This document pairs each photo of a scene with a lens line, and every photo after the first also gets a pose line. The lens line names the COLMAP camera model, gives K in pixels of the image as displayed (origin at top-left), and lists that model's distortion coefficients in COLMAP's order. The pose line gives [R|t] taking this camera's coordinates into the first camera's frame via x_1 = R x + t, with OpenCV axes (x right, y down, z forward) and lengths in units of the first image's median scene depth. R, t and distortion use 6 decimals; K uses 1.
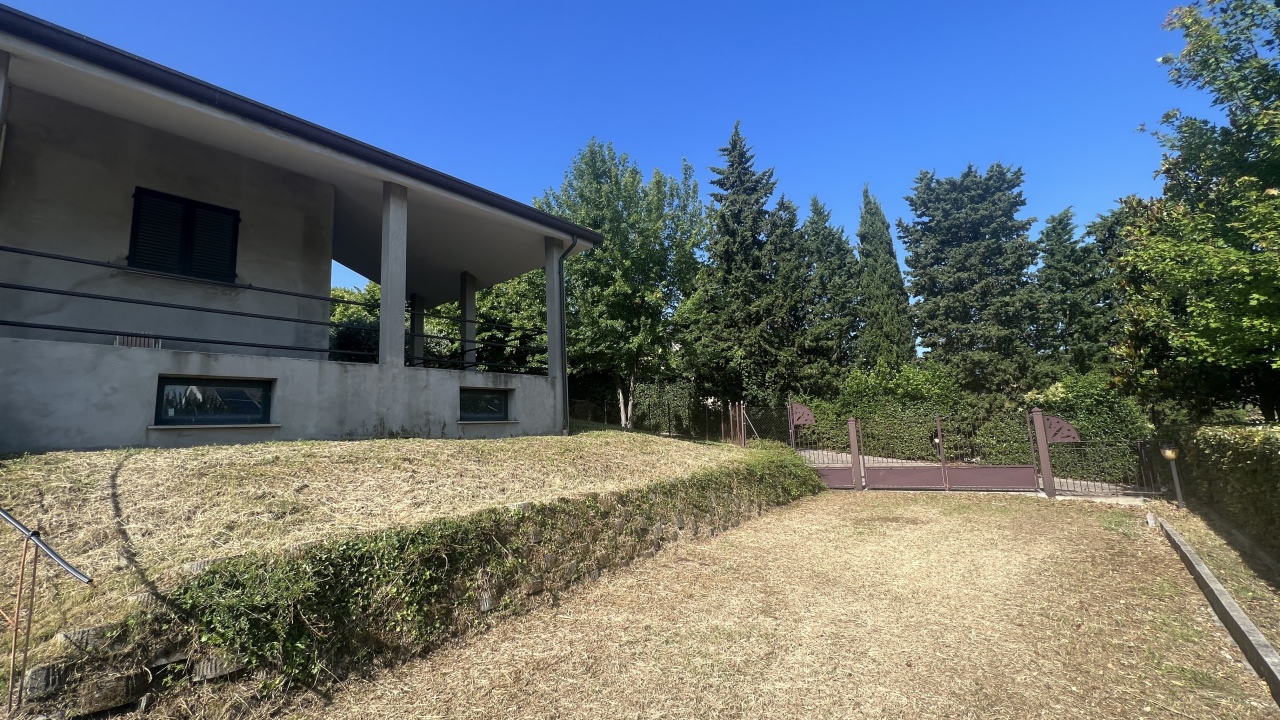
lens RADIAL K [[510.9, 0, 635.0], [0, 510.9, 358.1], [0, 0, 1]] dist [-0.001460, -0.000441]
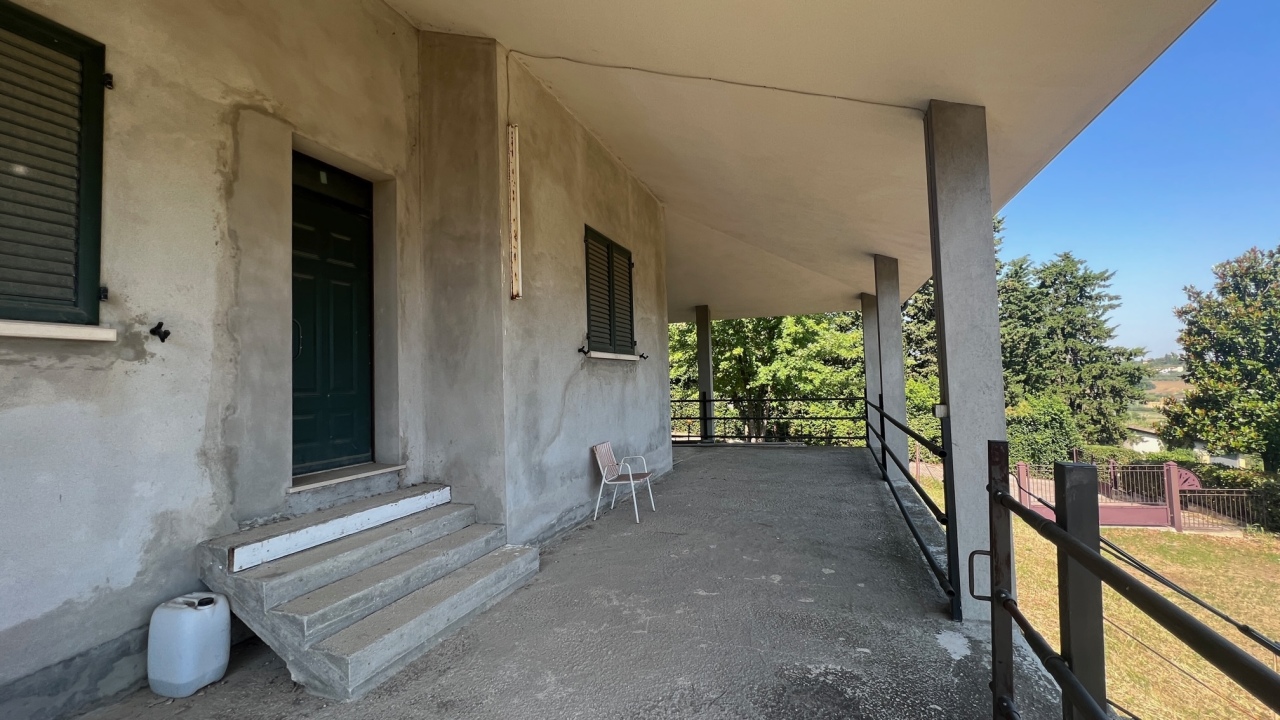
lens RADIAL K [[510.7, 0, 636.7], [0, 510.7, 359.1], [0, 0, 1]] dist [-0.000192, -0.000011]
pose [[0.942051, 0.032604, 0.333882, -0.437371], [-0.061804, 0.995098, 0.077207, -0.083765], [-0.329727, -0.093368, 0.939448, 0.132720]]
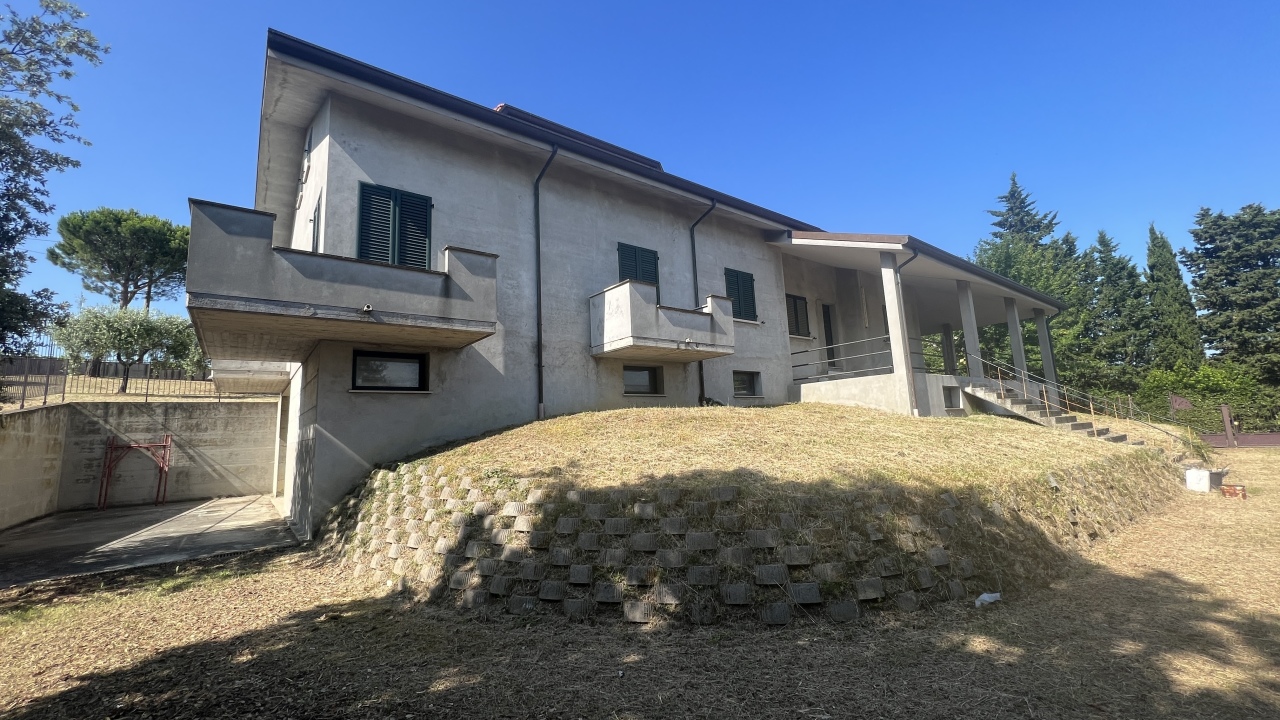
lens RADIAL K [[510.9, 0, 635.0], [0, 510.9, 358.1], [0, 0, 1]] dist [-0.001460, -0.000441]
pose [[0.978449, -0.028947, -0.204452, -0.620401], [0.030444, 0.999528, 0.004179, -0.054953], [0.204234, -0.010313, 0.978868, -0.565641]]
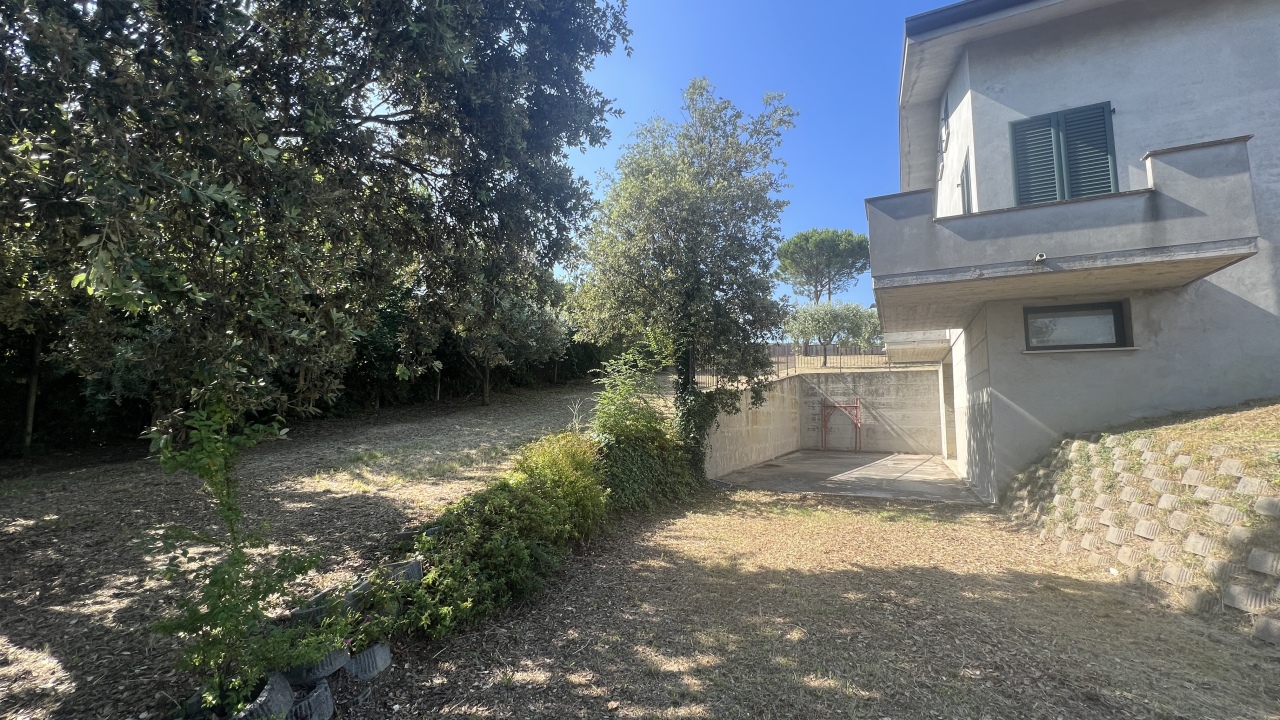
lens RADIAL K [[510.7, 0, 636.7], [0, 510.7, 359.1], [0, 0, 1]] dist [-0.000192, -0.000011]
pose [[0.232809, -0.056858, -0.970859, -0.627825], [0.119478, 0.992399, -0.029469, -0.052195], [0.965155, -0.109136, 0.237833, -0.577969]]
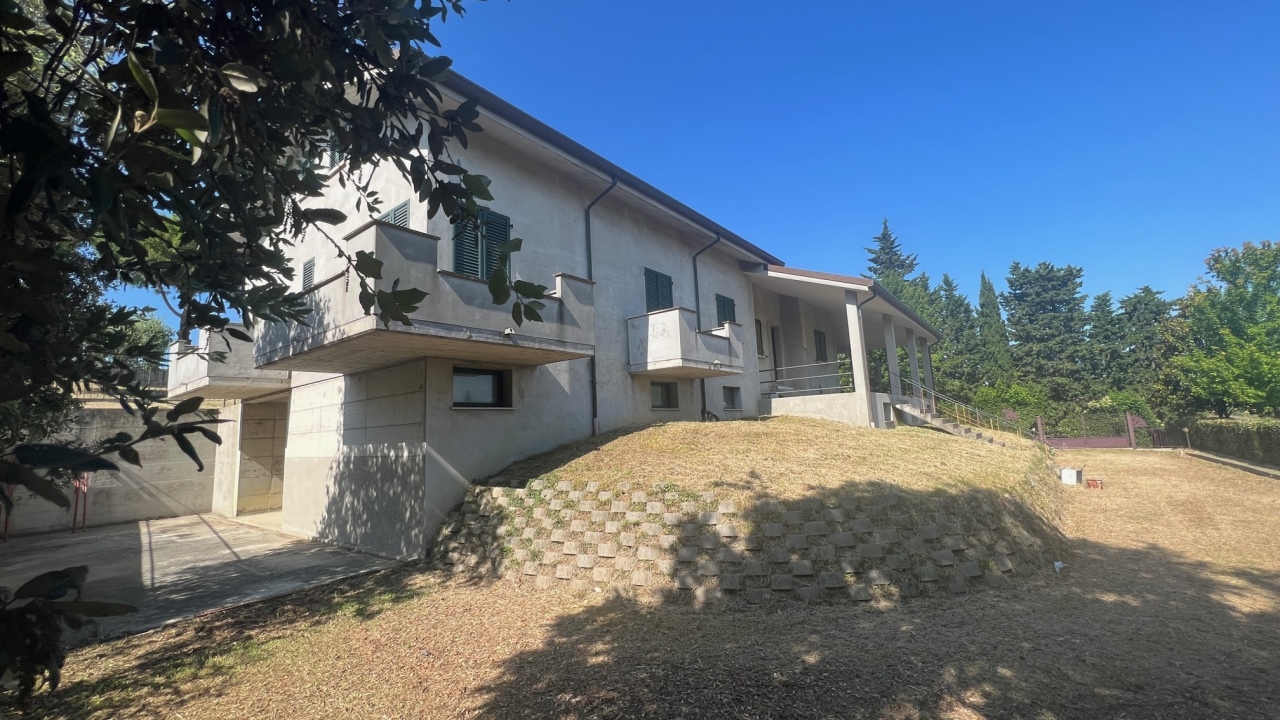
lens RADIAL K [[510.7, 0, 636.7], [0, 510.7, 359.1], [0, 0, 1]] dist [-0.000192, -0.000011]
pose [[0.999131, 0.004720, 0.041420, -0.779672], [-0.004978, 0.999969, 0.006131, -0.074627], [-0.041390, -0.006332, 0.999123, -0.623961]]
